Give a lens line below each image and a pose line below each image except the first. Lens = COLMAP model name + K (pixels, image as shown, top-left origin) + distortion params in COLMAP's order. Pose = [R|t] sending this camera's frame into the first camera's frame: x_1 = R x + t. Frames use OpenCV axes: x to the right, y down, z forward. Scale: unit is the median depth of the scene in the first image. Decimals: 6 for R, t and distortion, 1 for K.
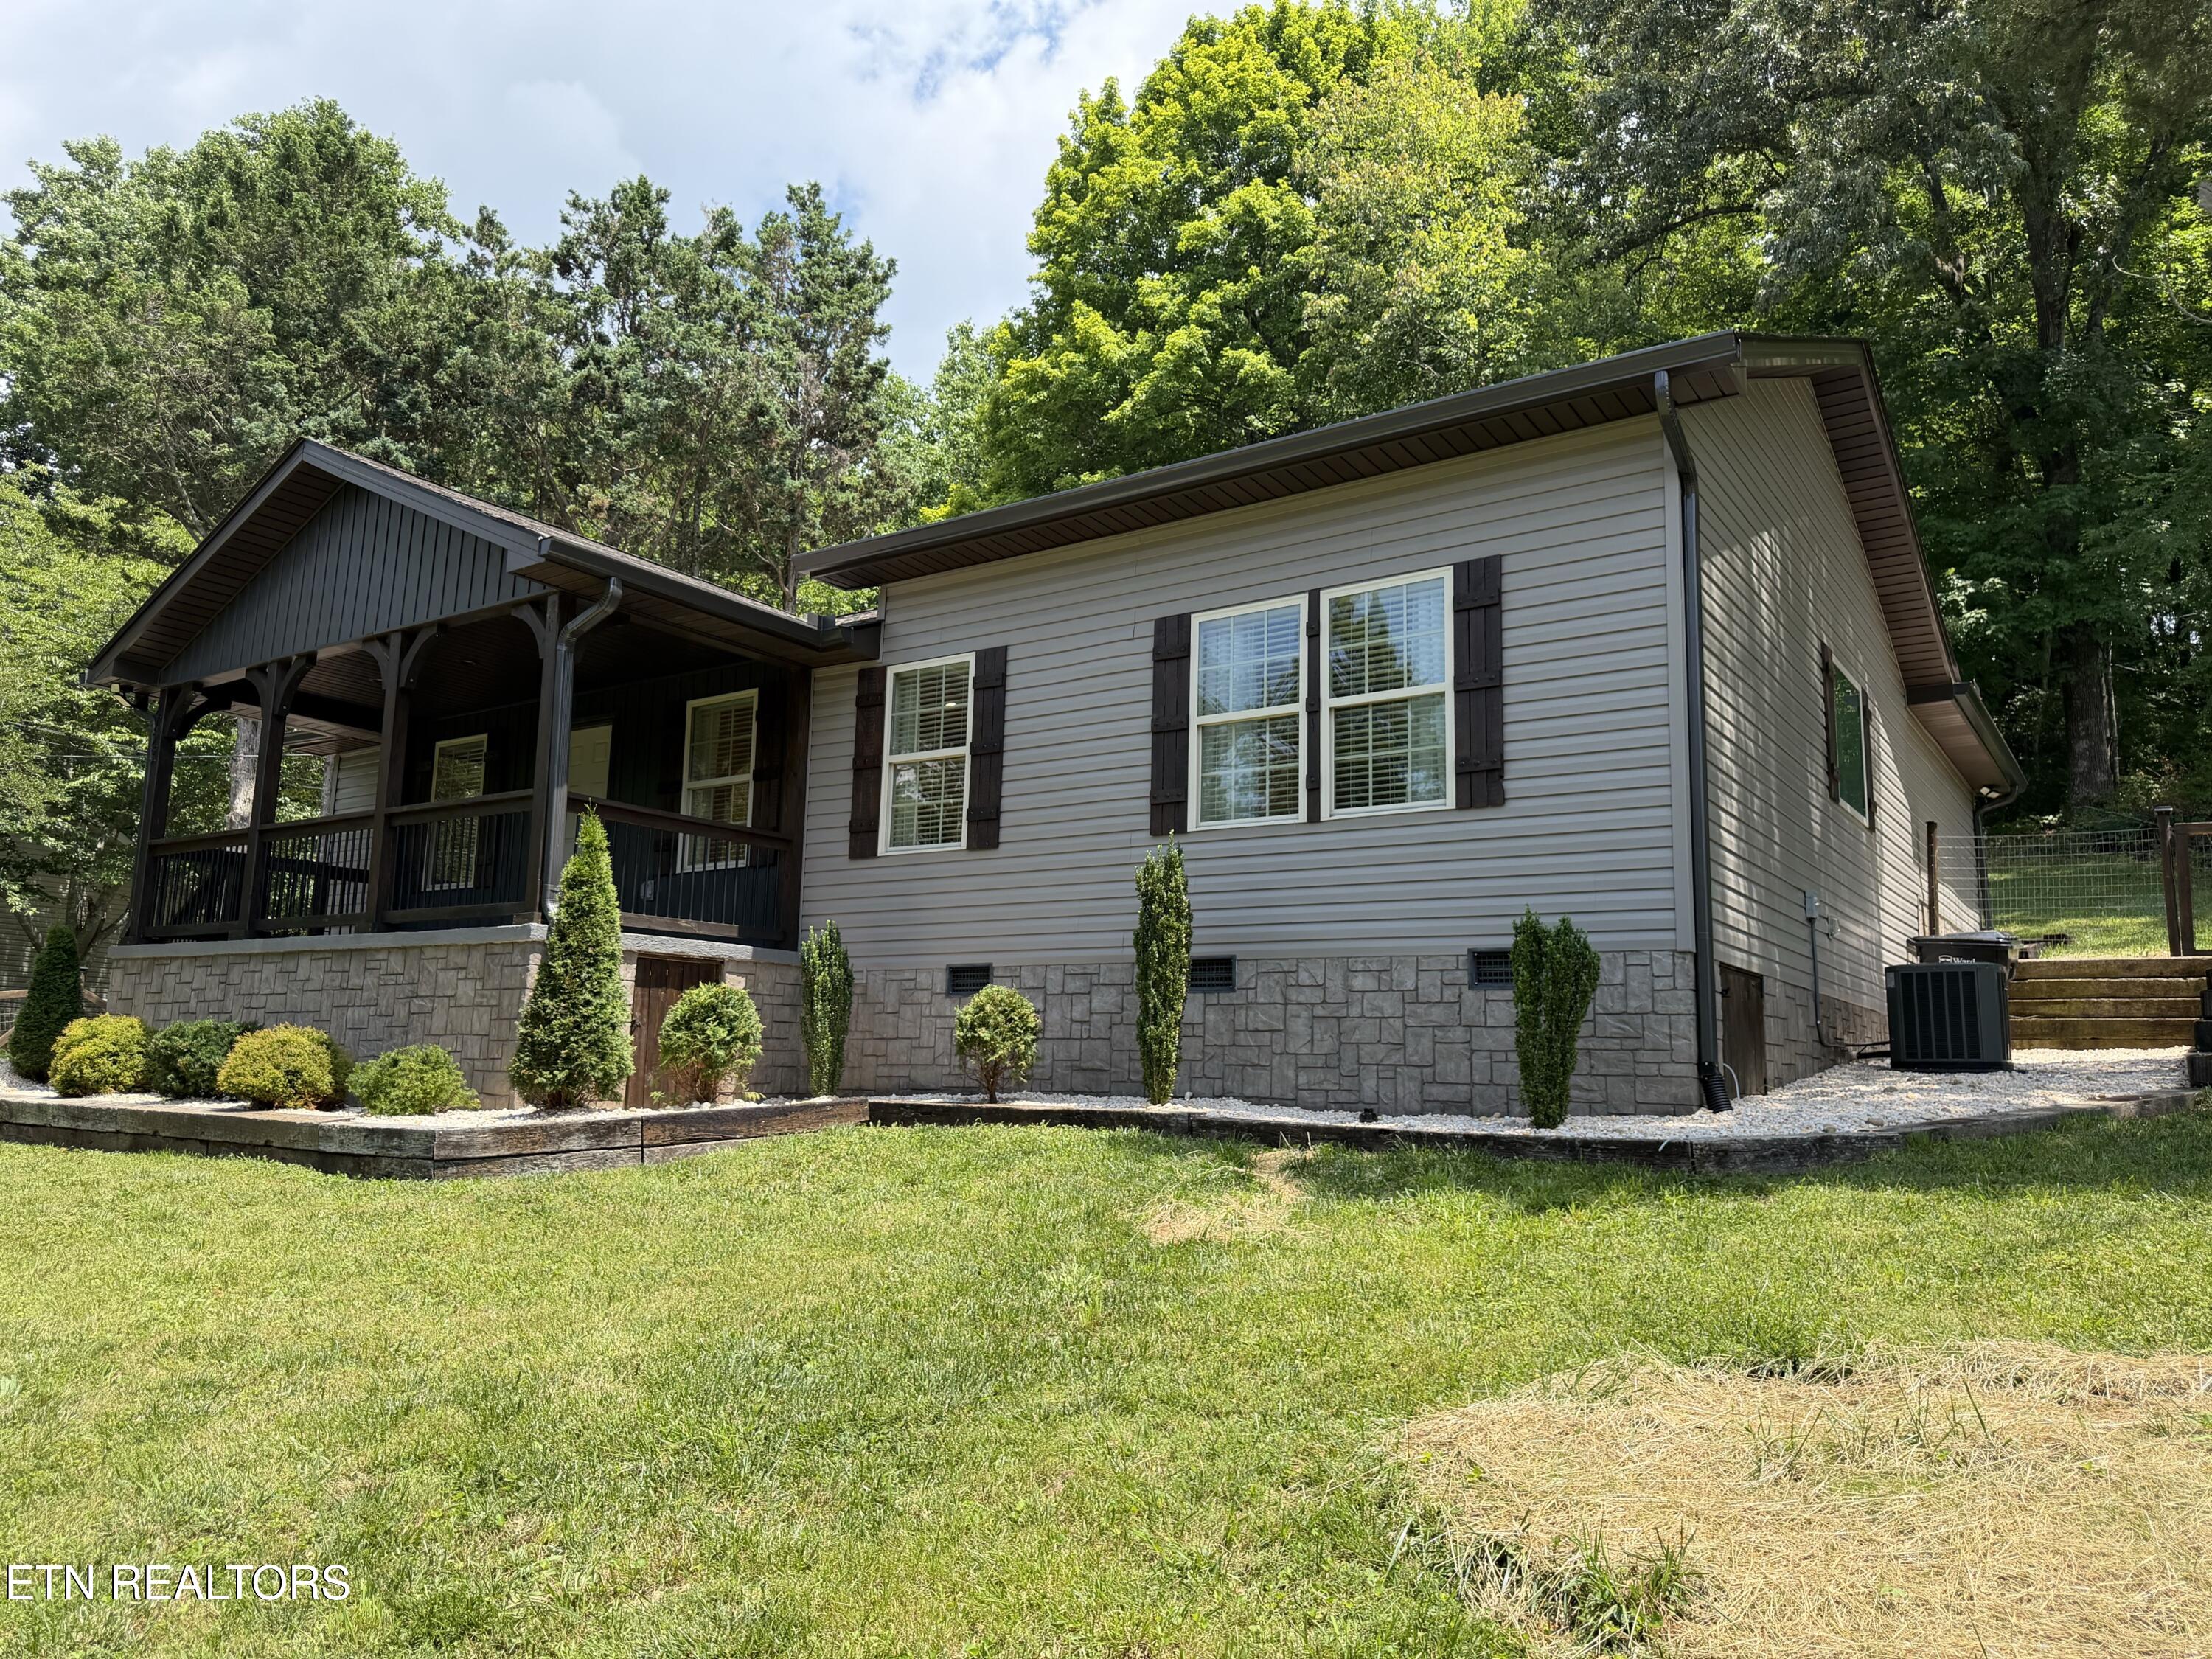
lens RADIAL K [[1568.5, 0, 1111.9], [0, 1568.5, 838.2], [0, 0, 1]] dist [0.070062, -0.004523]
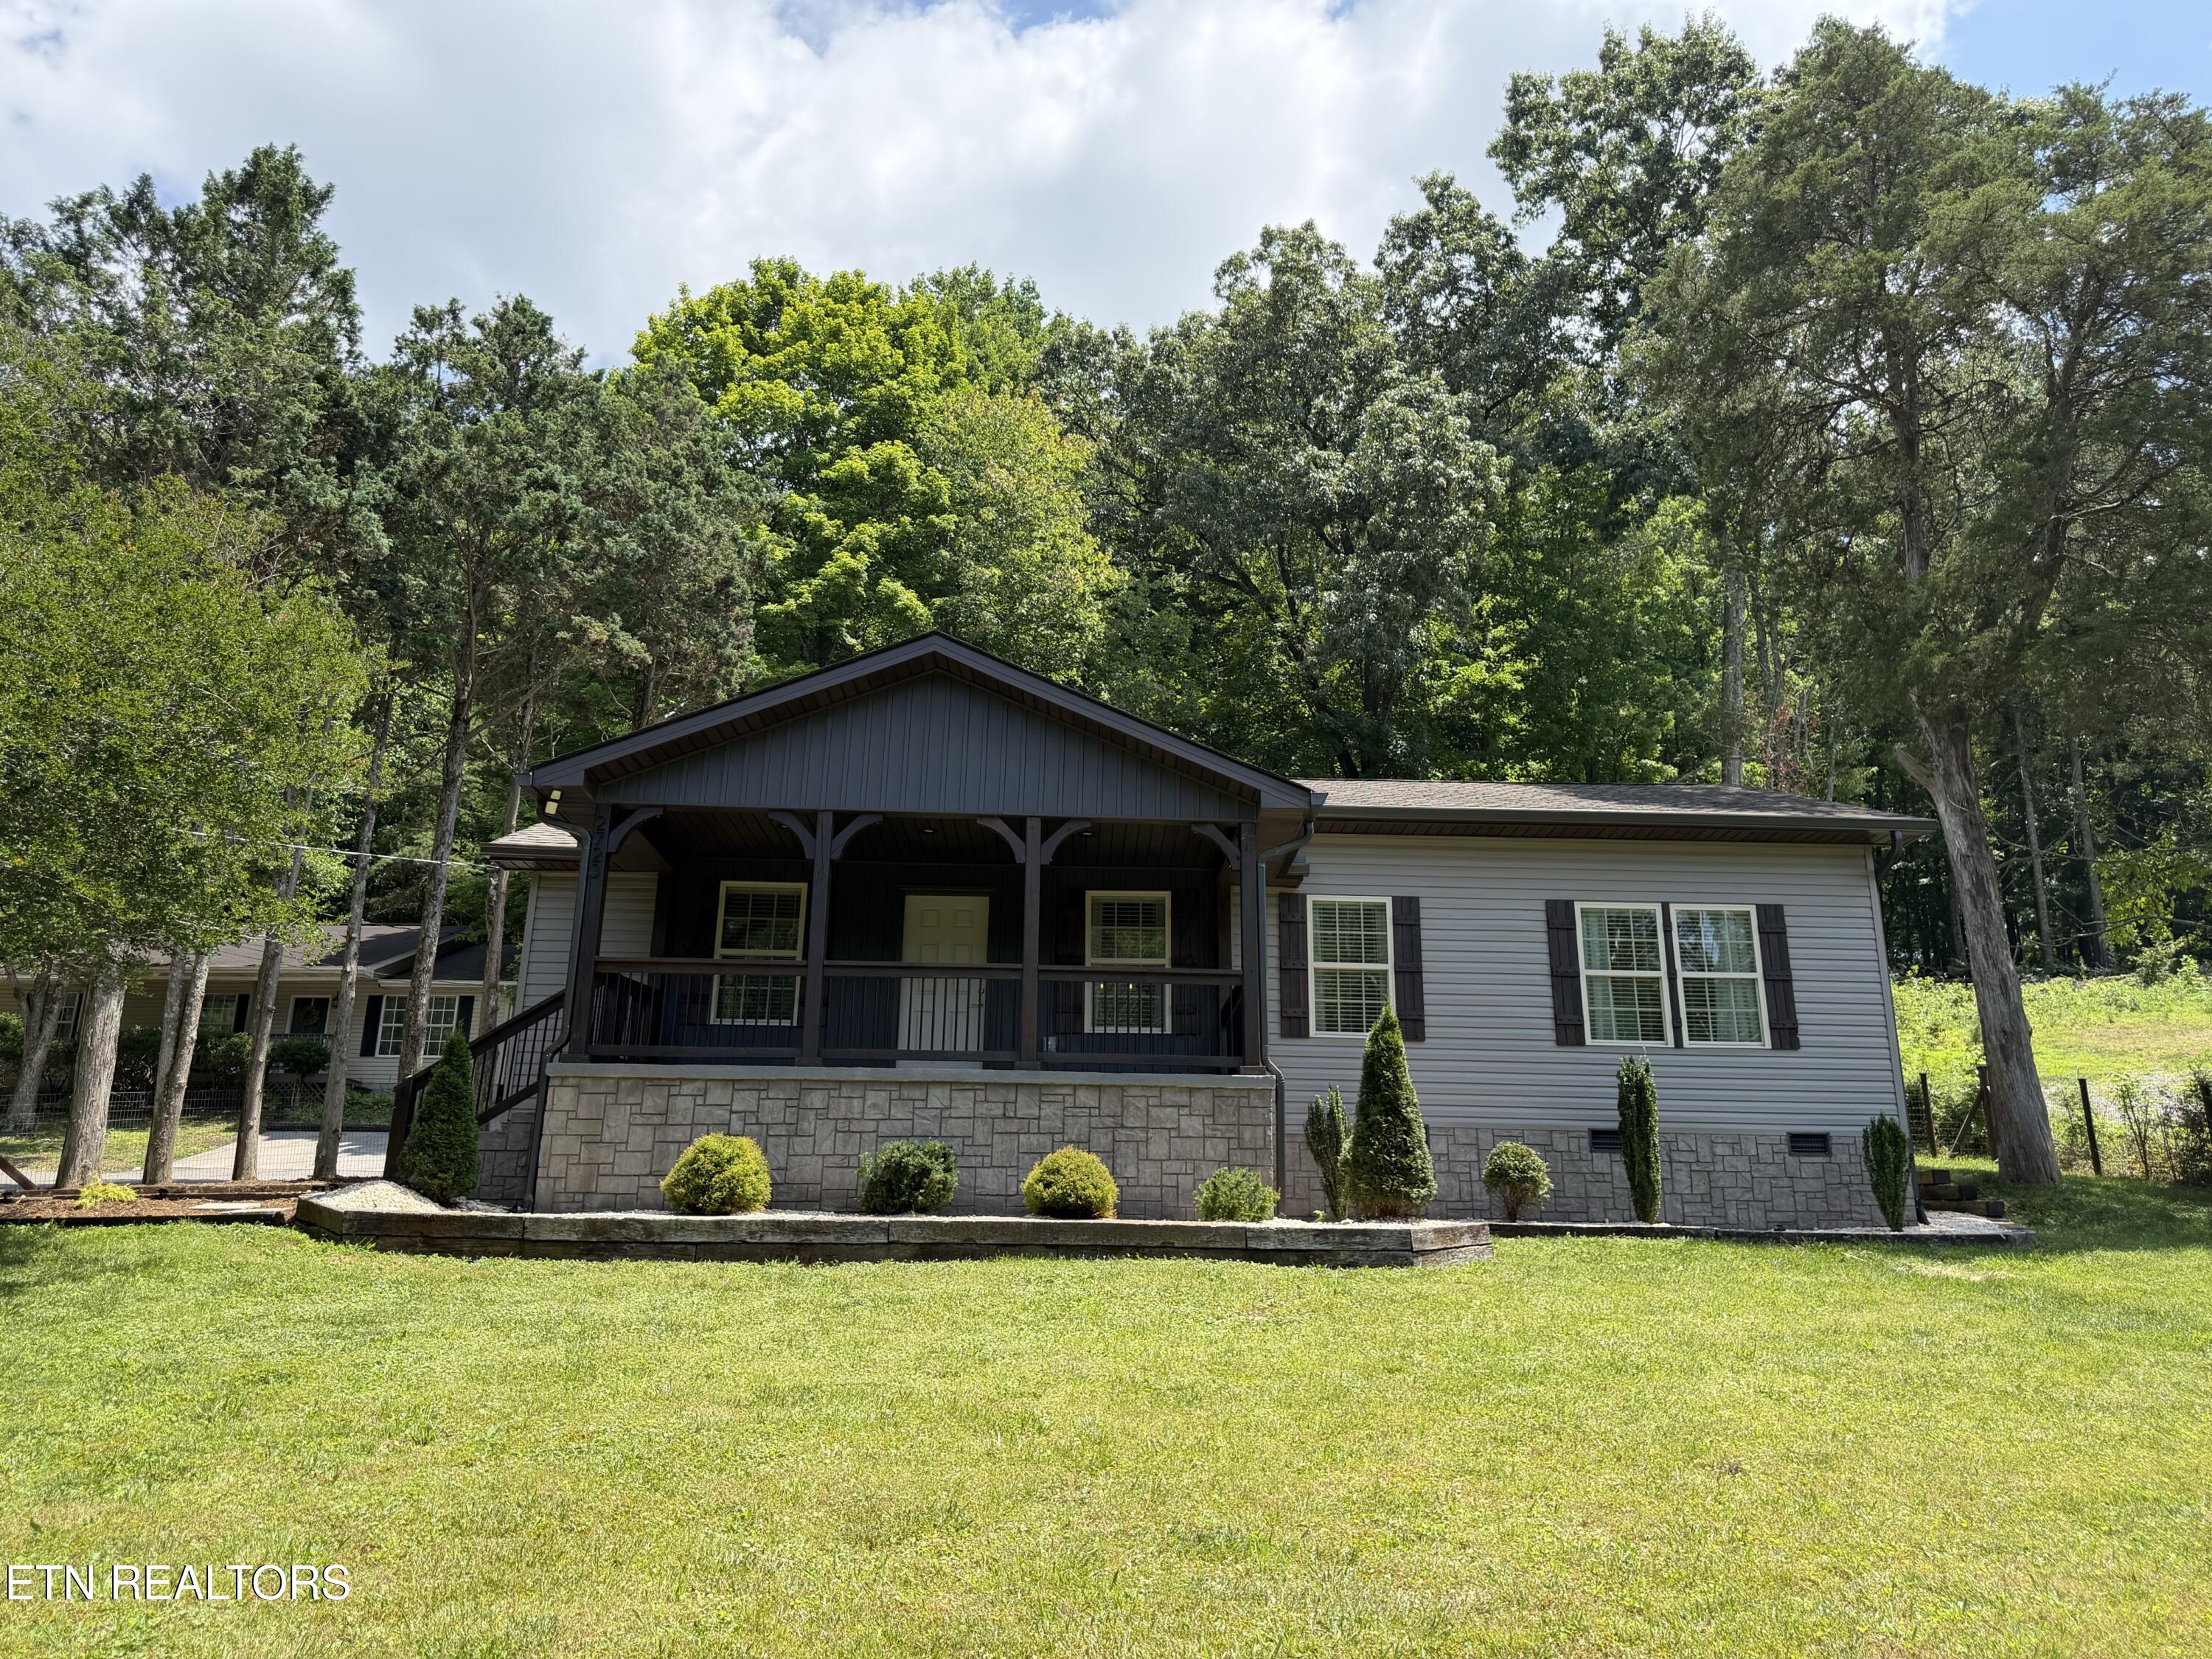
lens RADIAL K [[1568.5, 0, 1098.7], [0, 1568.5, 822.2], [0, 0, 1]] dist [0.070062, -0.004523]
pose [[0.800491, 0.156920, 0.578438, -1.185594], [-0.086345, 0.985243, -0.147789, 0.048118], [-0.593093, 0.068358, 0.802227, 0.025361]]
